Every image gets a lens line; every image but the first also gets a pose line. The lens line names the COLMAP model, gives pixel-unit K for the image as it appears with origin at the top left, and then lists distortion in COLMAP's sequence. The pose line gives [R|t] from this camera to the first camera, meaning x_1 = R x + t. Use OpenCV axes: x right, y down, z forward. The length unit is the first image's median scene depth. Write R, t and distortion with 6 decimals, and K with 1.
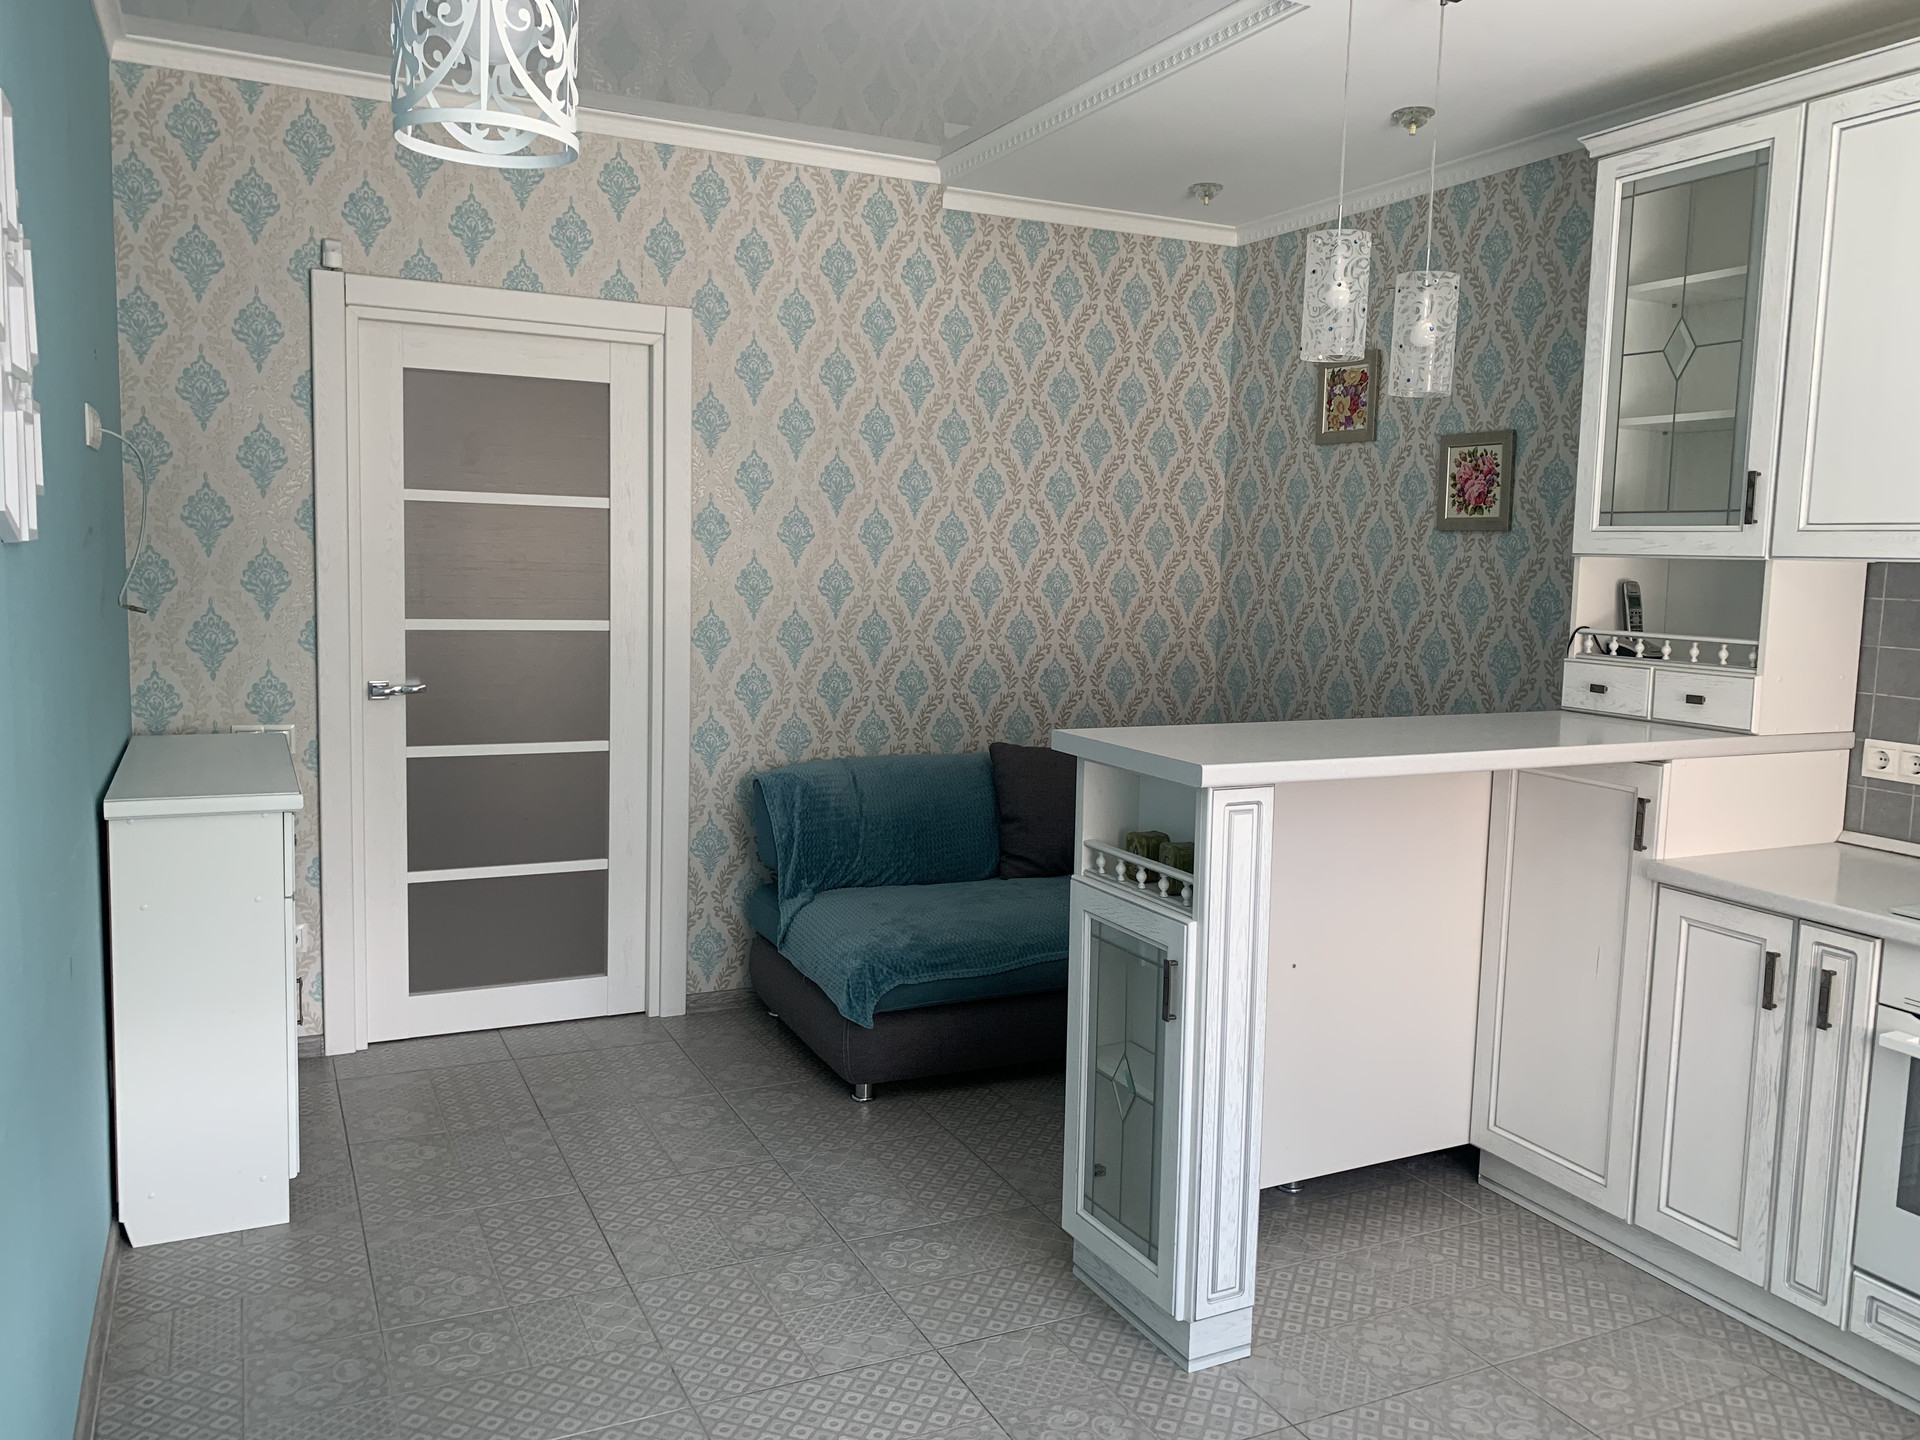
lens RADIAL K [[1472.8, 0, 960.0], [0, 1472.8, 720.0], [0, 0, 1]] dist [-0.000349, -0.006677]
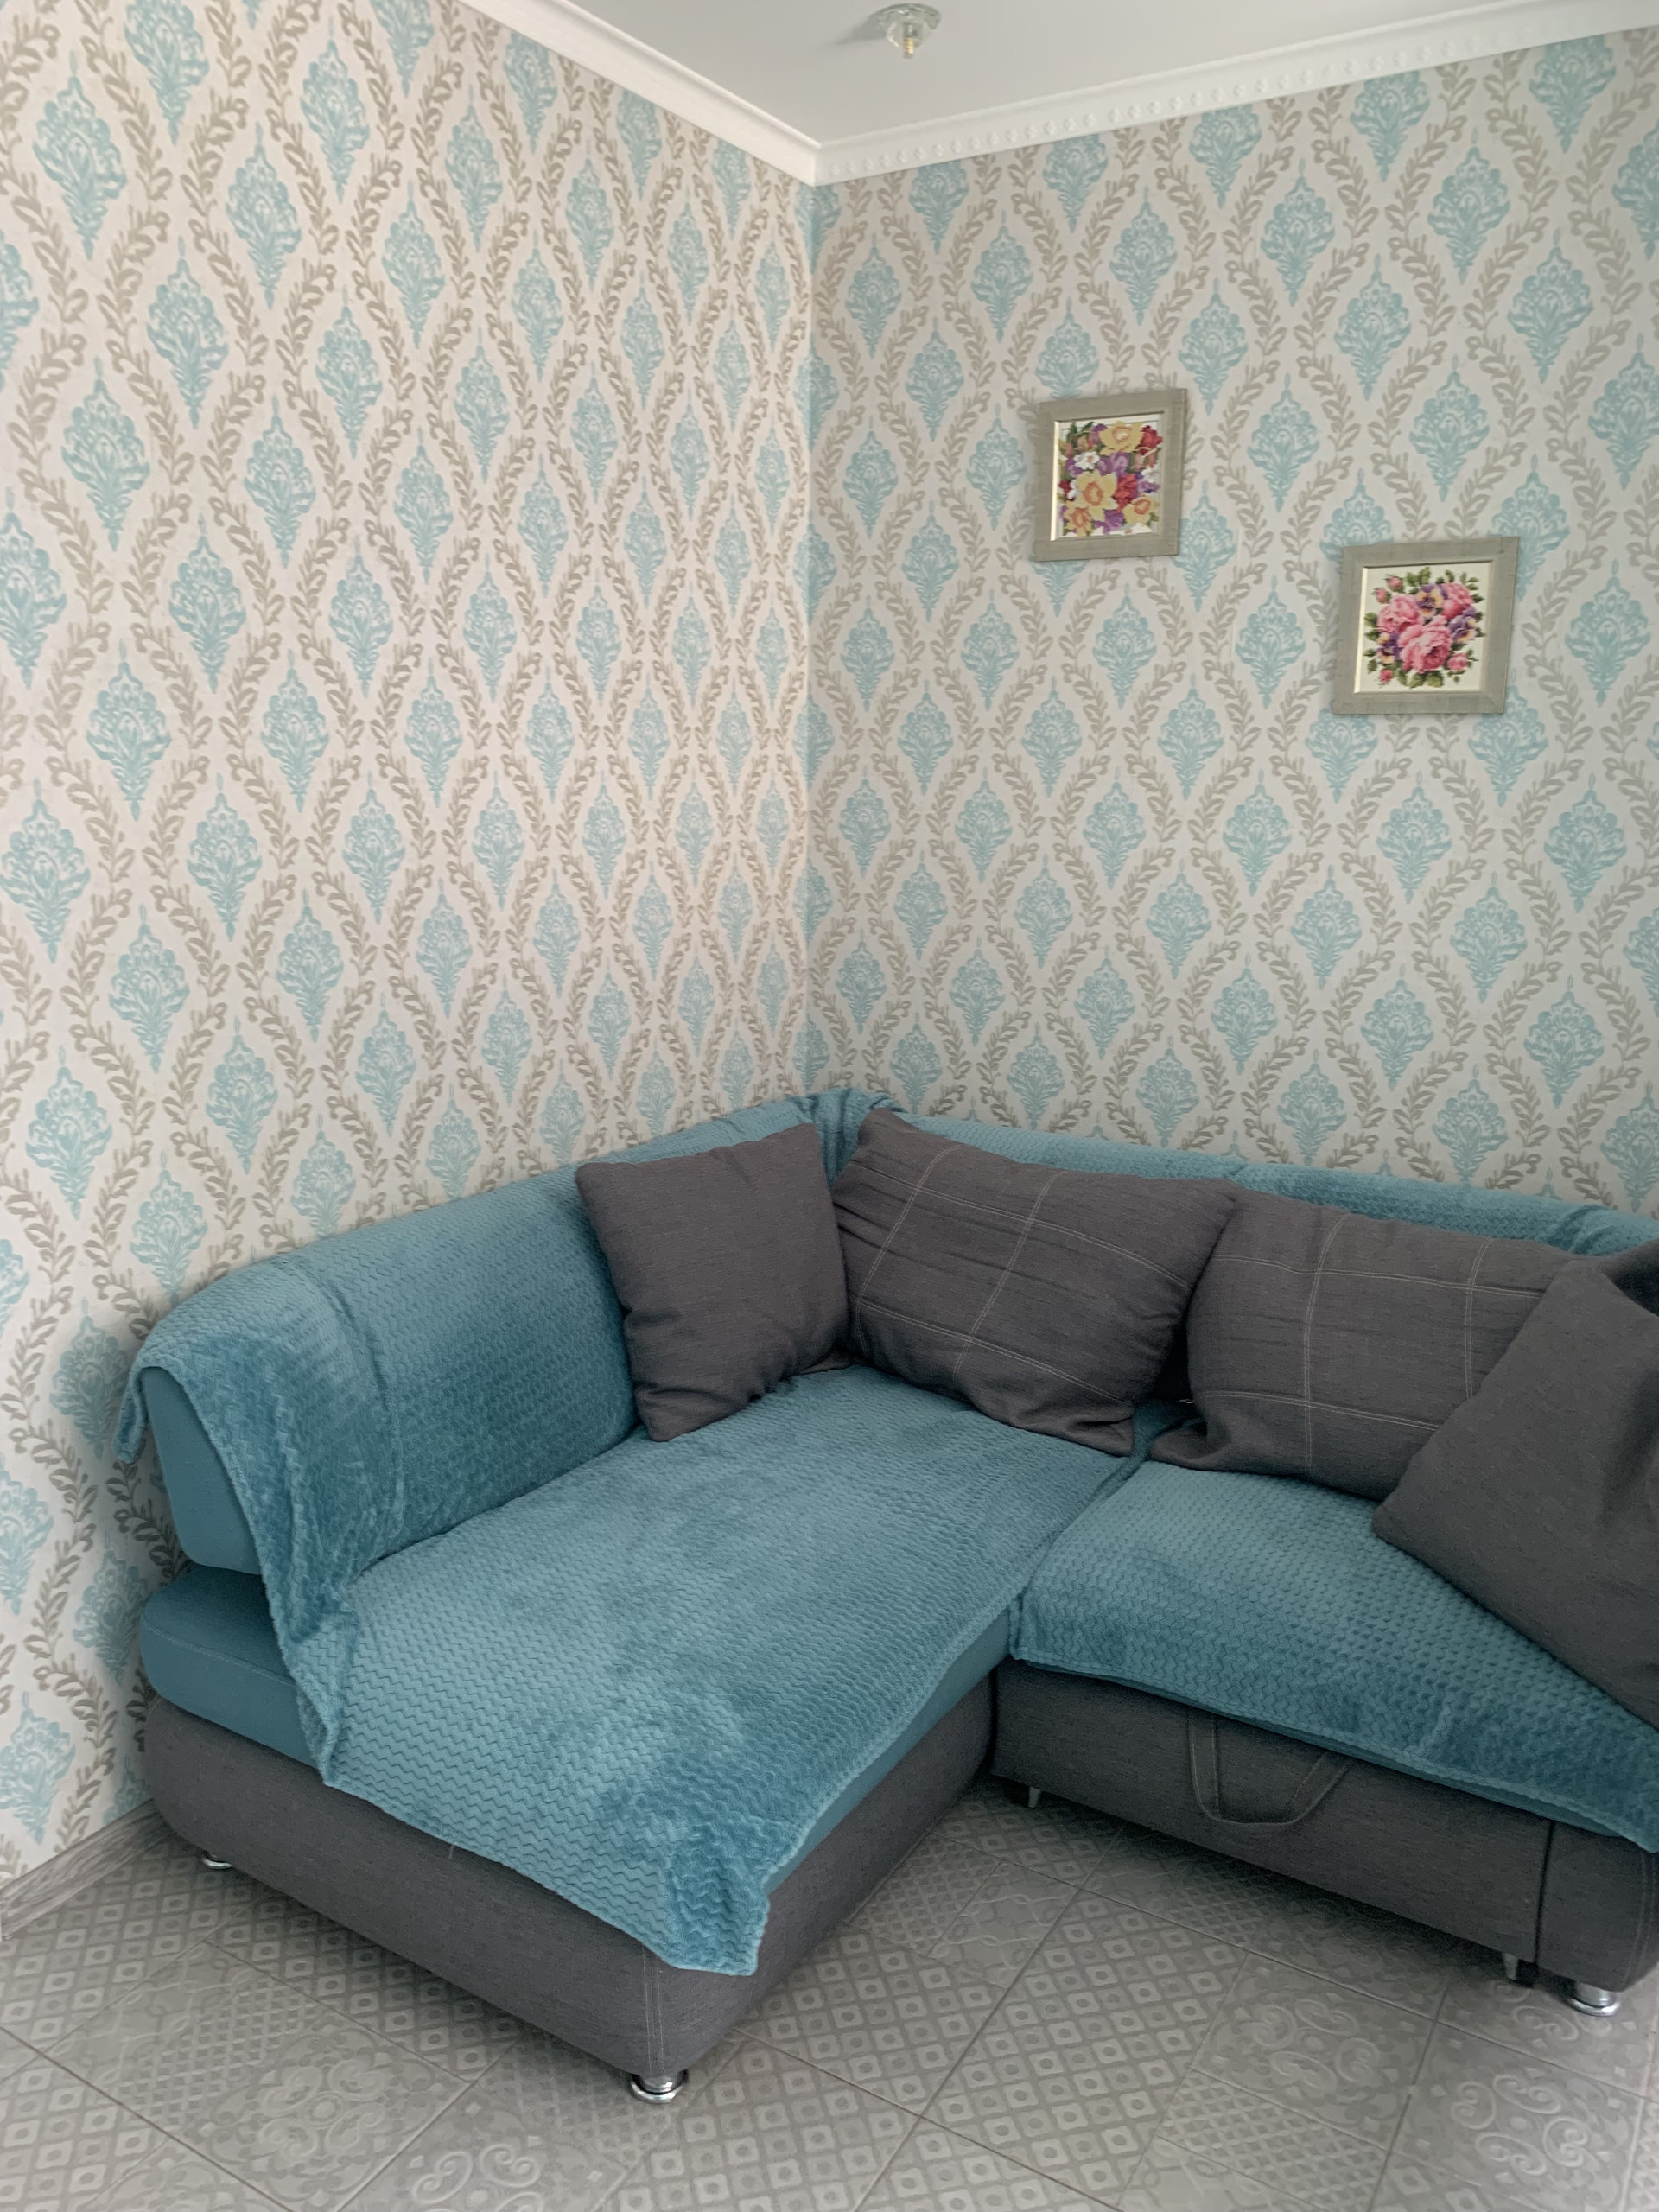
lens RADIAL K [[1668.4, 0, 809.0], [0, 1668.4, 1145.9], [0, 0, 1]] dist [-0.032375, 0.035072]
pose [[0.837611, -0.143572, 0.527062, -0.230641], [0.078148, 0.986413, 0.144506, -0.073657], [-0.540648, -0.079851, 0.837451, 0.565022]]
